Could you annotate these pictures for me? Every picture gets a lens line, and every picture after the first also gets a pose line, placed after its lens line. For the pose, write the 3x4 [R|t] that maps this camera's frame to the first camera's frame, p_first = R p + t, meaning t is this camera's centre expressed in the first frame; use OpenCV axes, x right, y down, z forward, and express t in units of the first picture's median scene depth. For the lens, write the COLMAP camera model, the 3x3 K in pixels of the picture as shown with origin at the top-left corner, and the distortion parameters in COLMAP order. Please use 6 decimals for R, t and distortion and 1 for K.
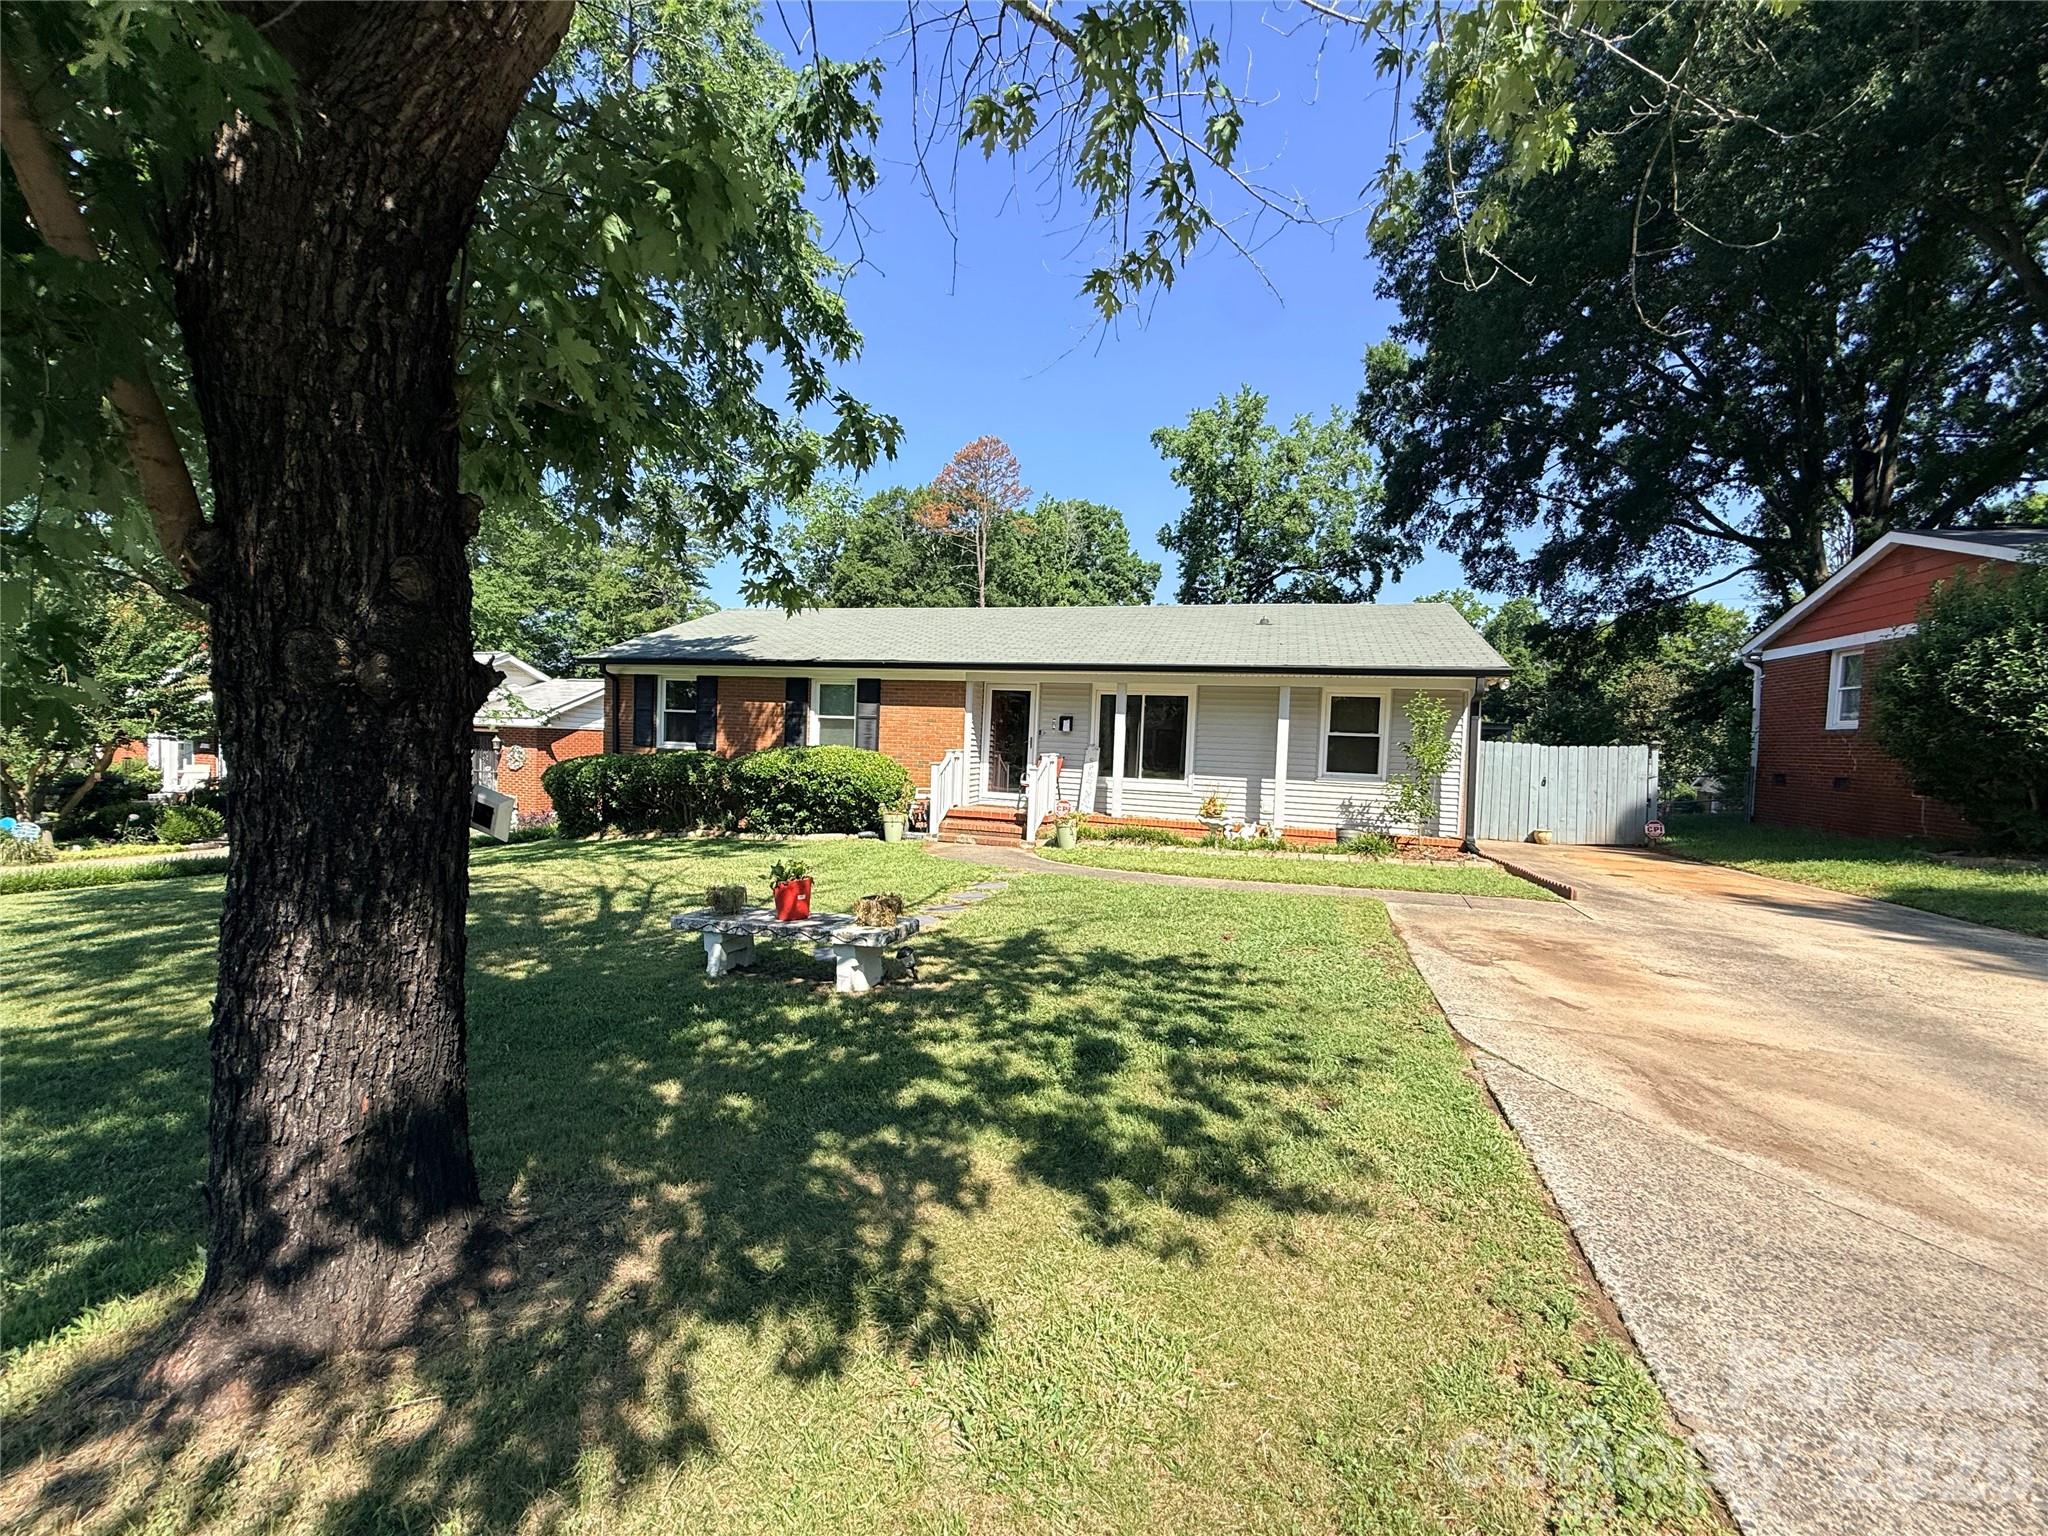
lens RADIAL K [[816.3, 0, 1020.5], [0, 816.3, 769.0], [0, 0, 1]] dist [0.002333, -0.000581]
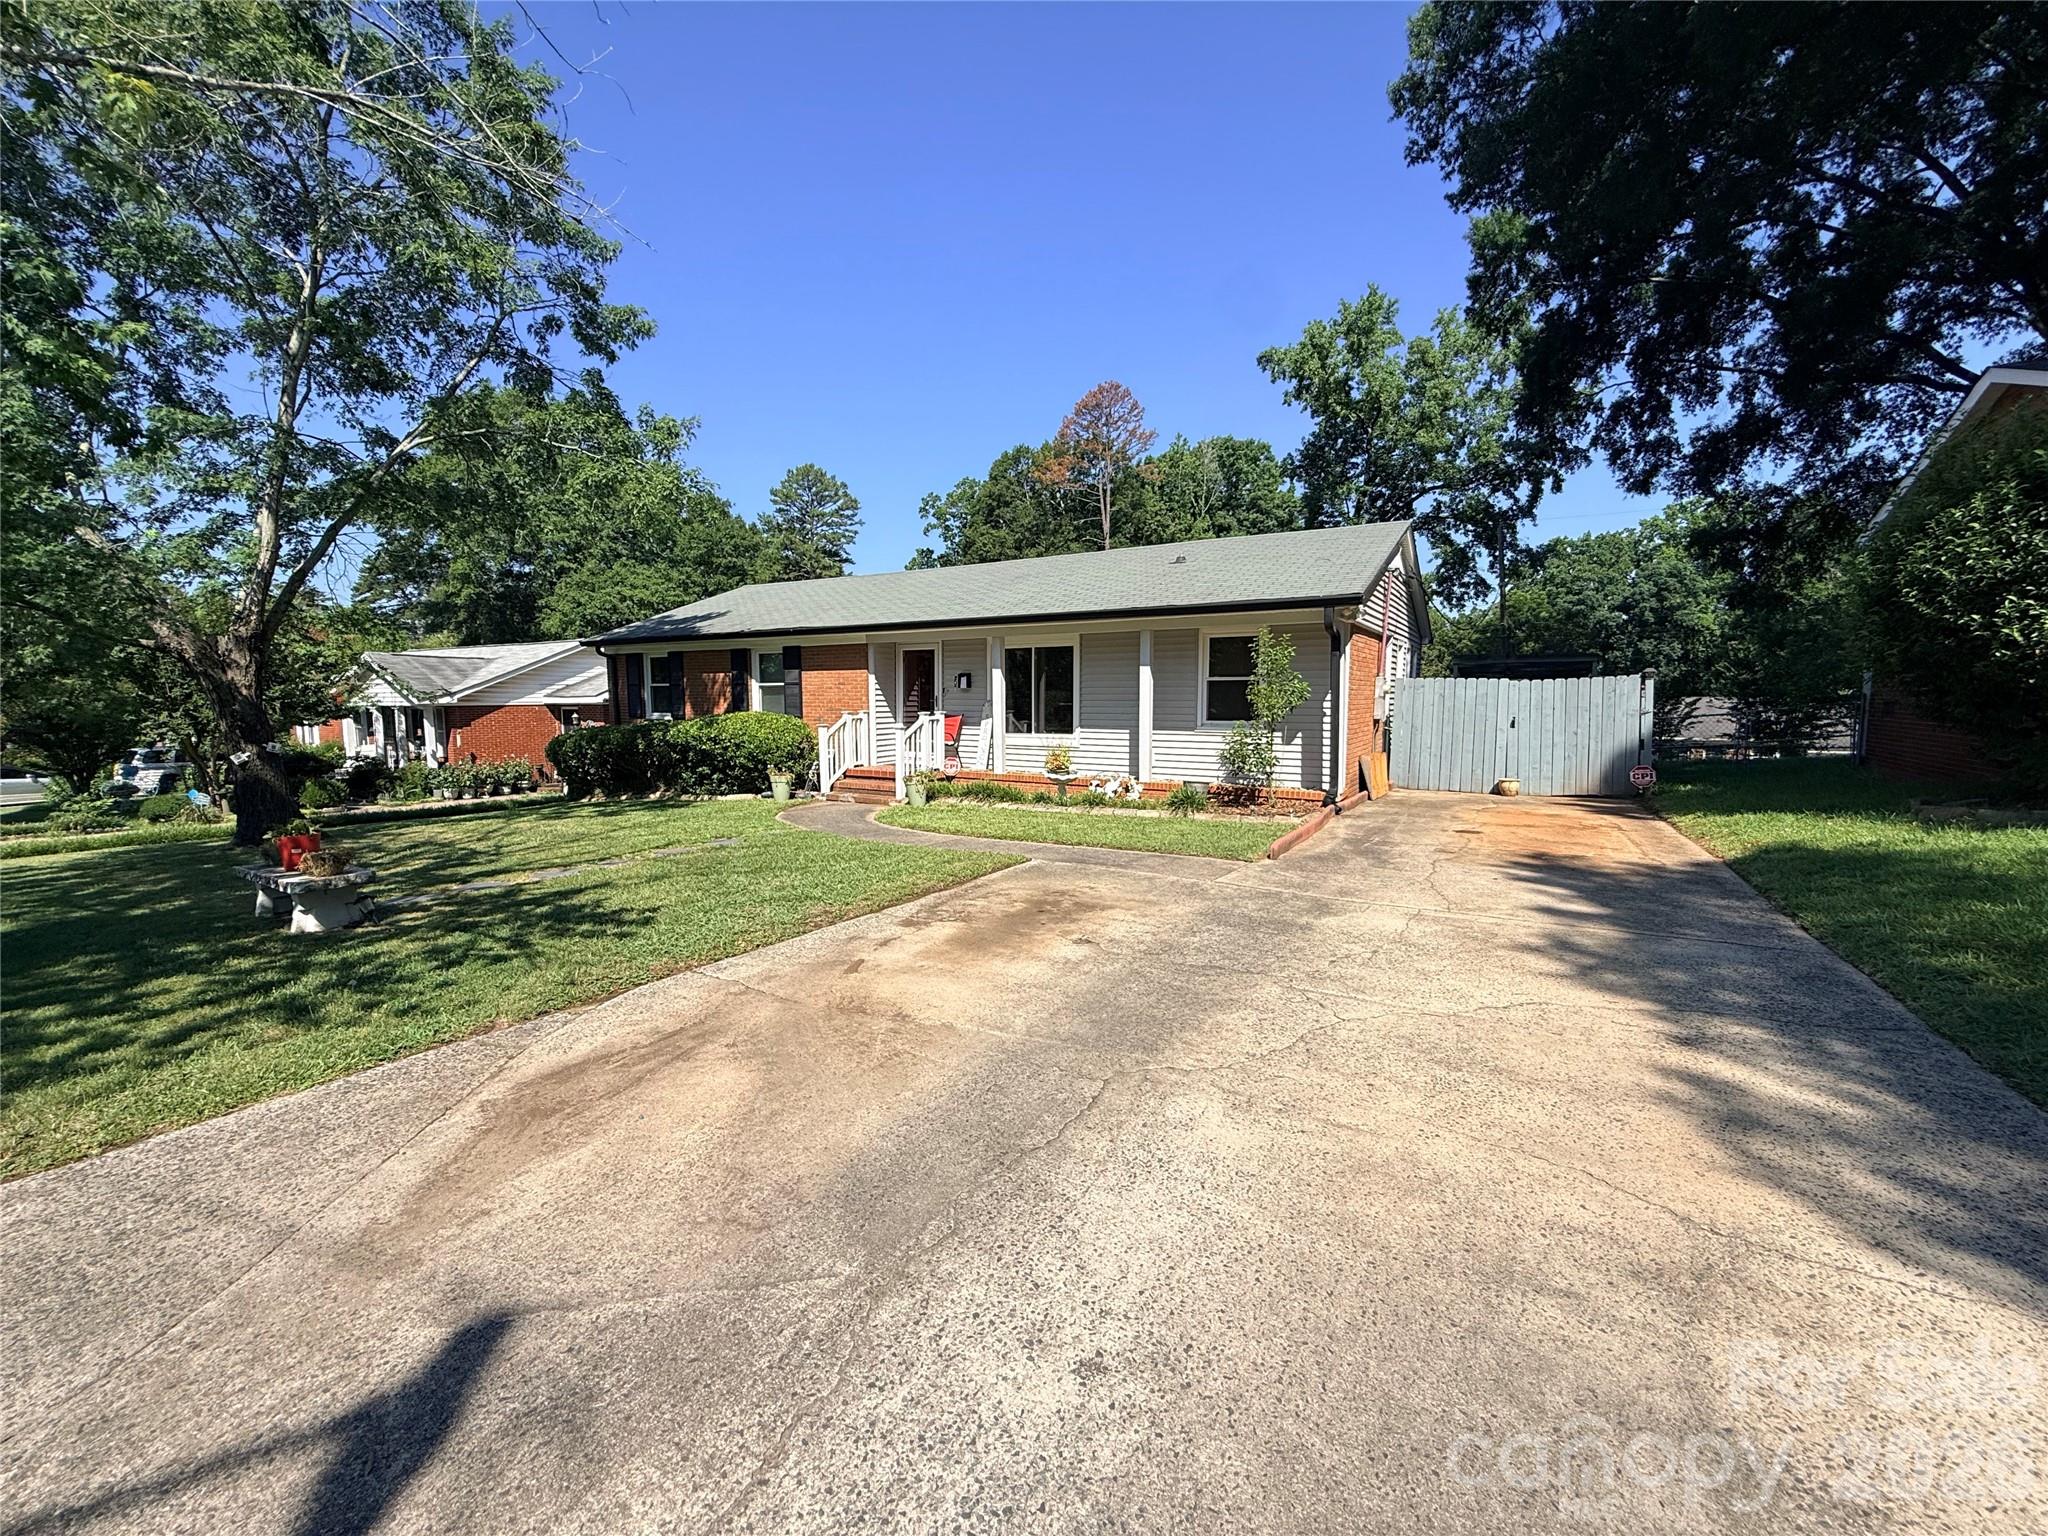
lens RADIAL K [[816.3, 0, 1020.5], [0, 816.3, 769.0], [0, 0, 1]] dist [0.002333, -0.000581]
pose [[0.969484, -0.020273, -0.244314, 0.316601], [0.032814, 0.998338, 0.047369, 0.006126], [0.242948, -0.053940, 0.968538, 0.042230]]
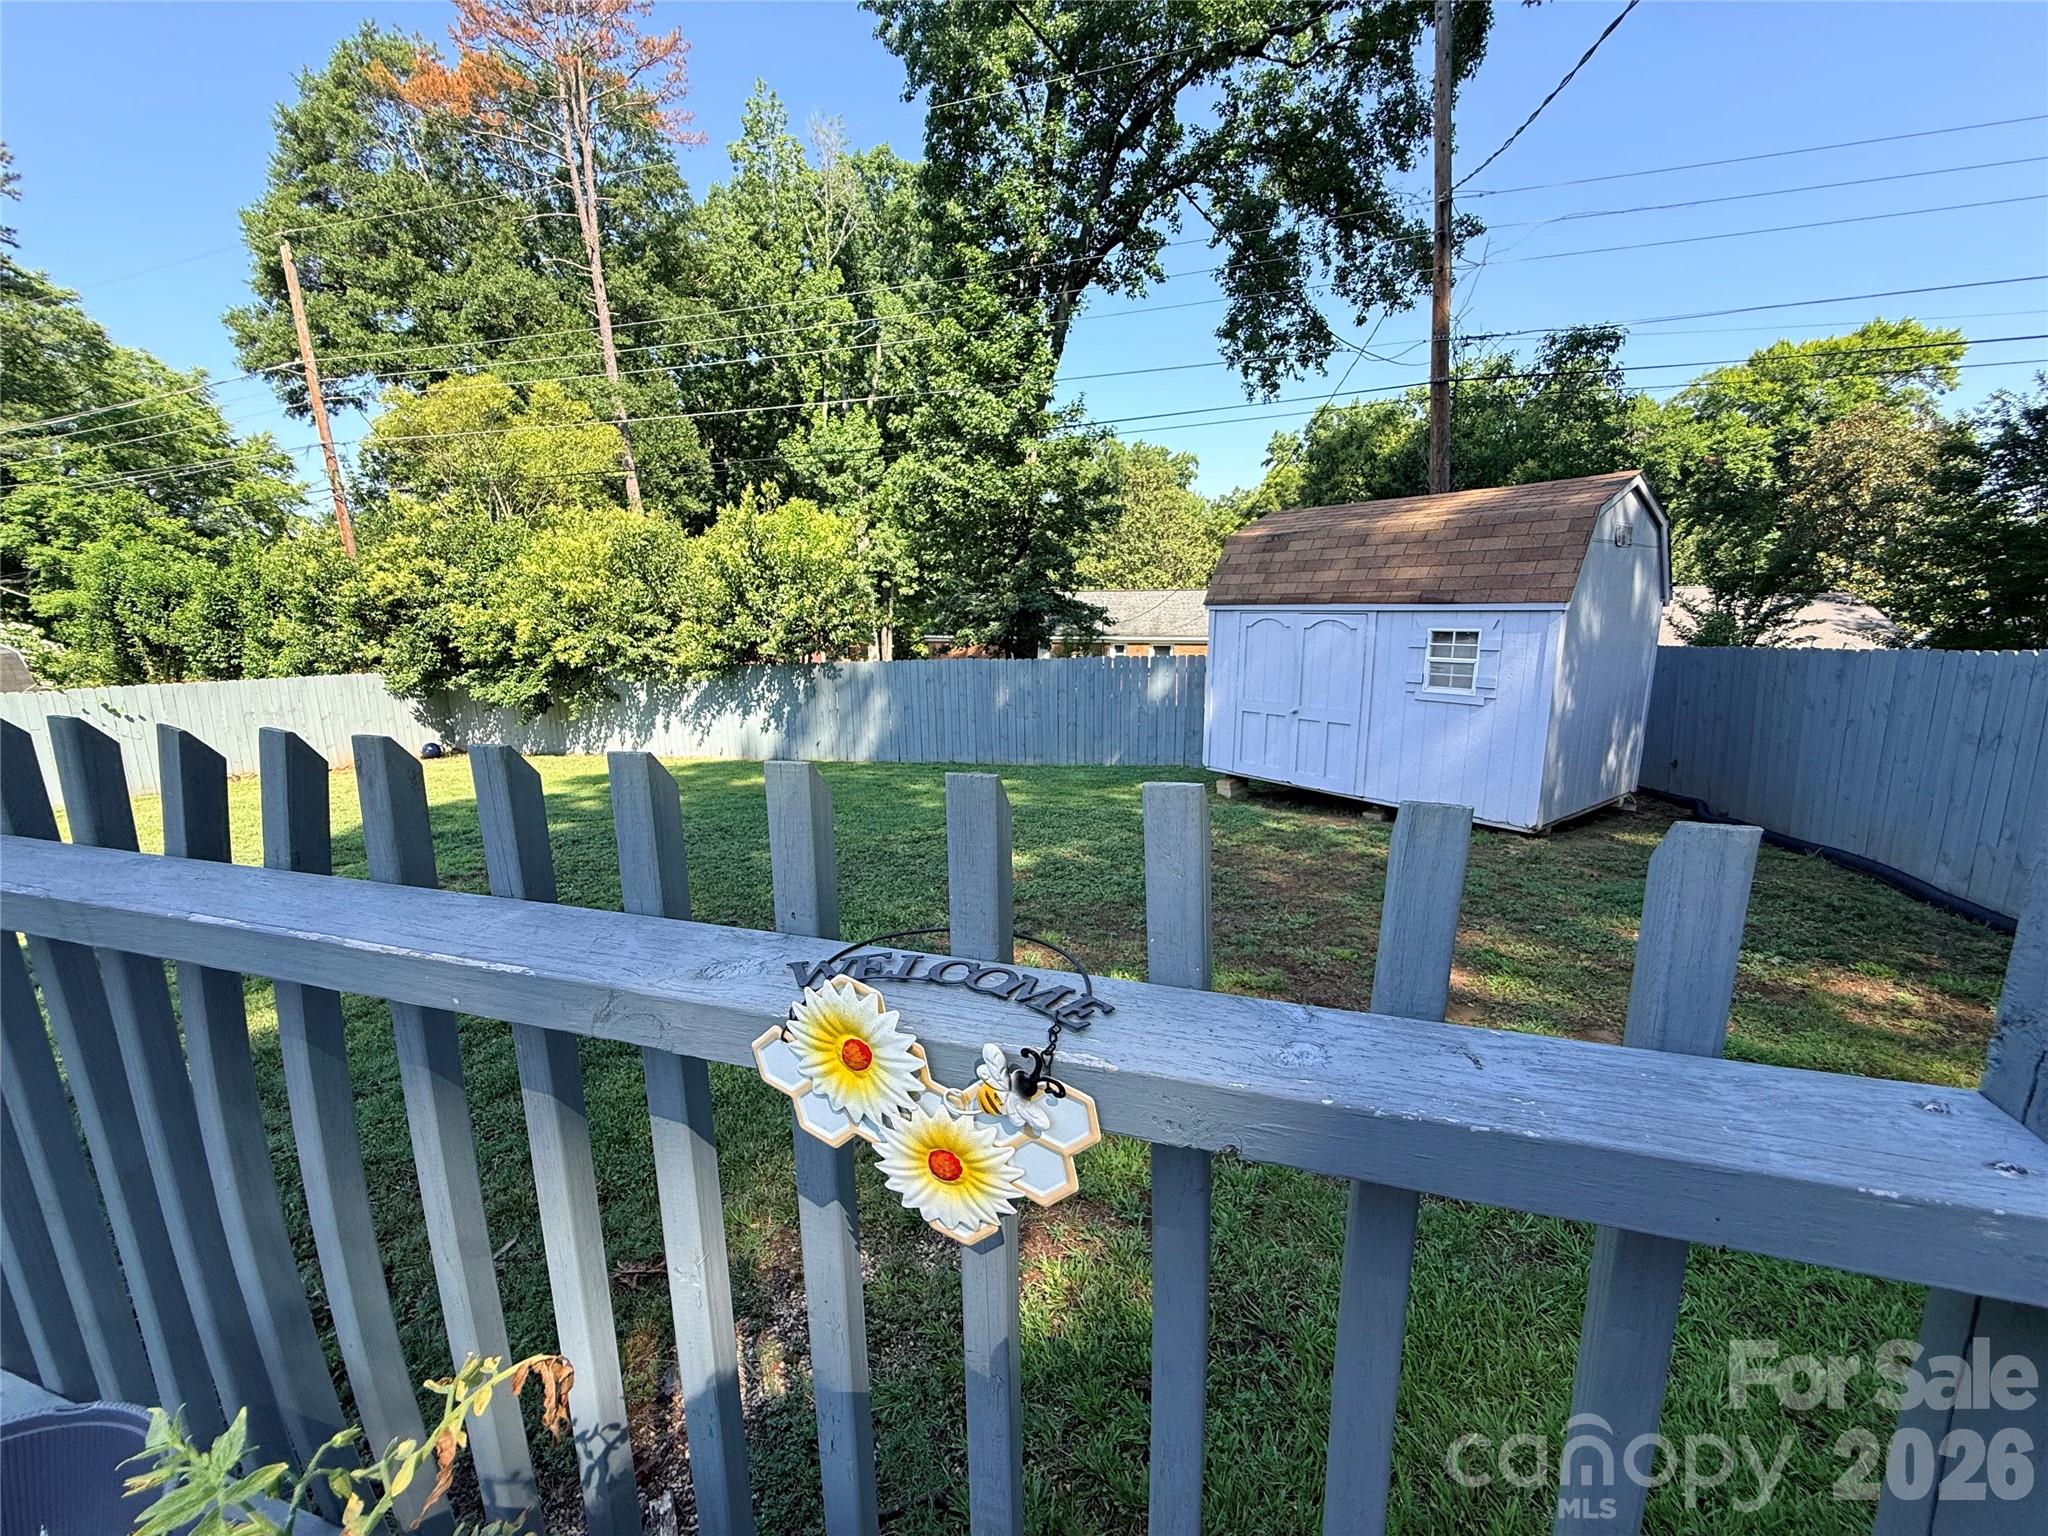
lens RADIAL K [[816.3, 0, 1020.5], [0, 816.3, 769.0], [0, 0, 1]] dist [0.002333, -0.000581]
pose [[0.998445, -0.055666, 0.003048, 0.662849], [0.054223, 0.982356, 0.178990, -0.019773], [-0.012957, -0.178547, 0.983846, 1.738341]]
